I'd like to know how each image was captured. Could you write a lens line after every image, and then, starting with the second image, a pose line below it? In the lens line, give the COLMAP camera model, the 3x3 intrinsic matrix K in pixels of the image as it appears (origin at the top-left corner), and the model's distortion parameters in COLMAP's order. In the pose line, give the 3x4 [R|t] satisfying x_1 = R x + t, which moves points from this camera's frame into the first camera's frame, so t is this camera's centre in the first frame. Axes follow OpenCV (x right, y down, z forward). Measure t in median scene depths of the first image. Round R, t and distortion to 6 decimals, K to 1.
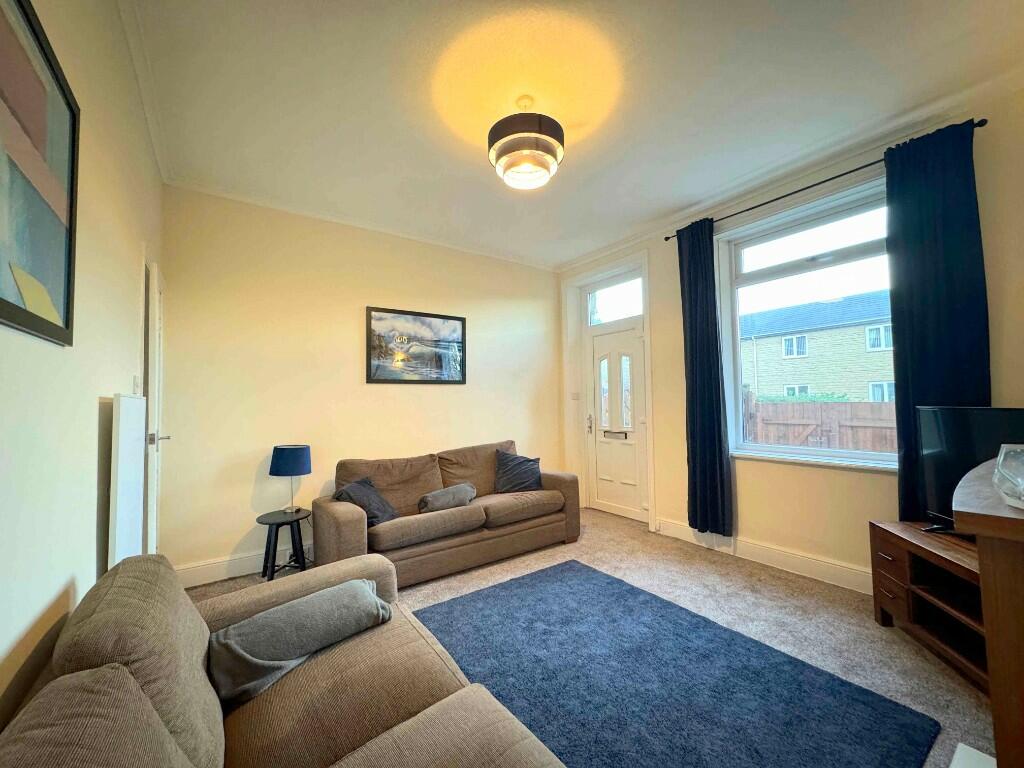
lens RADIAL K [[407.4, 0, 512.0], [0, 407.4, 384.0], [0, 0, 1]] dist [-0.001299, 0.000199]
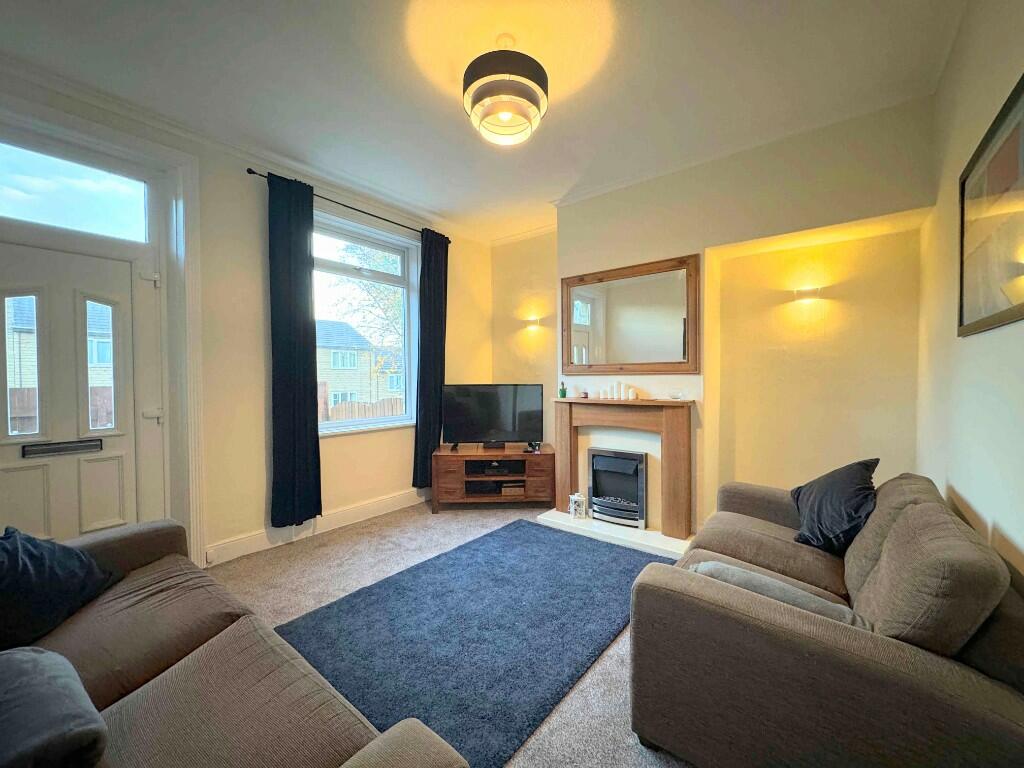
lens RADIAL K [[407.4, 0, 512.0], [0, 407.4, 384.0], [0, 0, 1]] dist [-0.001299, 0.000199]
pose [[-0.274854, 0.001592, 0.961485, -0.615181], [-0.030839, 0.999470, -0.010471, 0.047093], [-0.960991, -0.032529, -0.274659, 0.900570]]
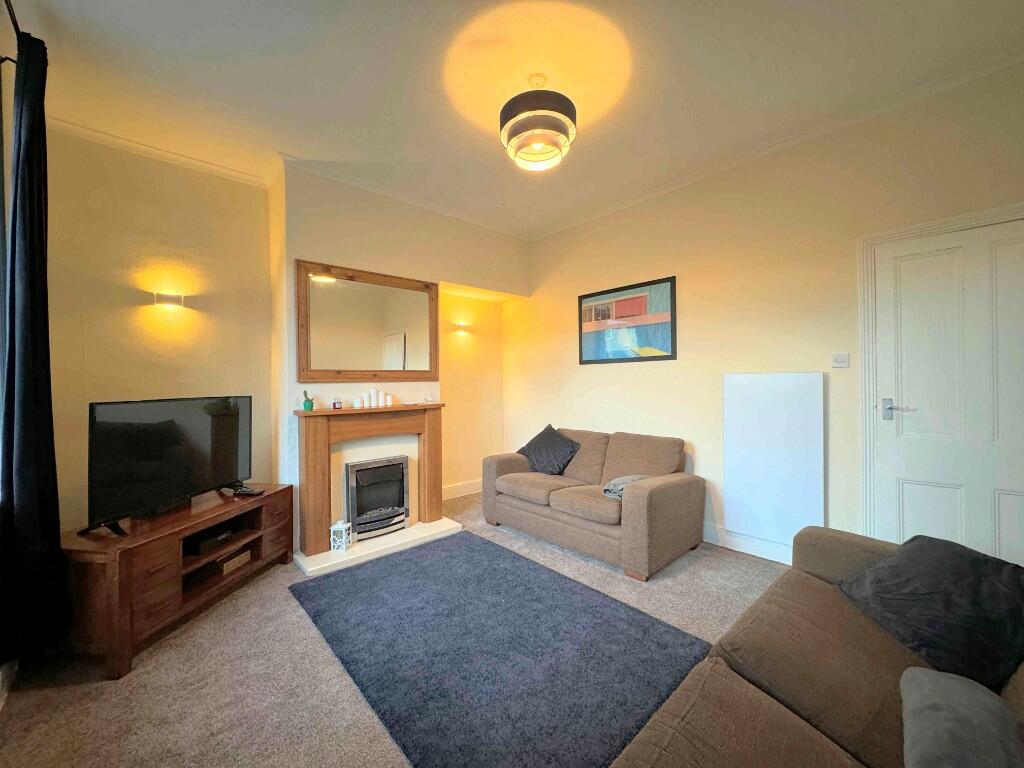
lens RADIAL K [[407.4, 0, 512.0], [0, 407.4, 384.0], [0, 0, 1]] dist [-0.001299, 0.000199]
pose [[-0.992513, 0.028029, -0.118875, 0.172910], [0.032301, 0.998894, -0.034165, 0.056137], [0.117786, -0.037749, -0.992321, 1.452509]]
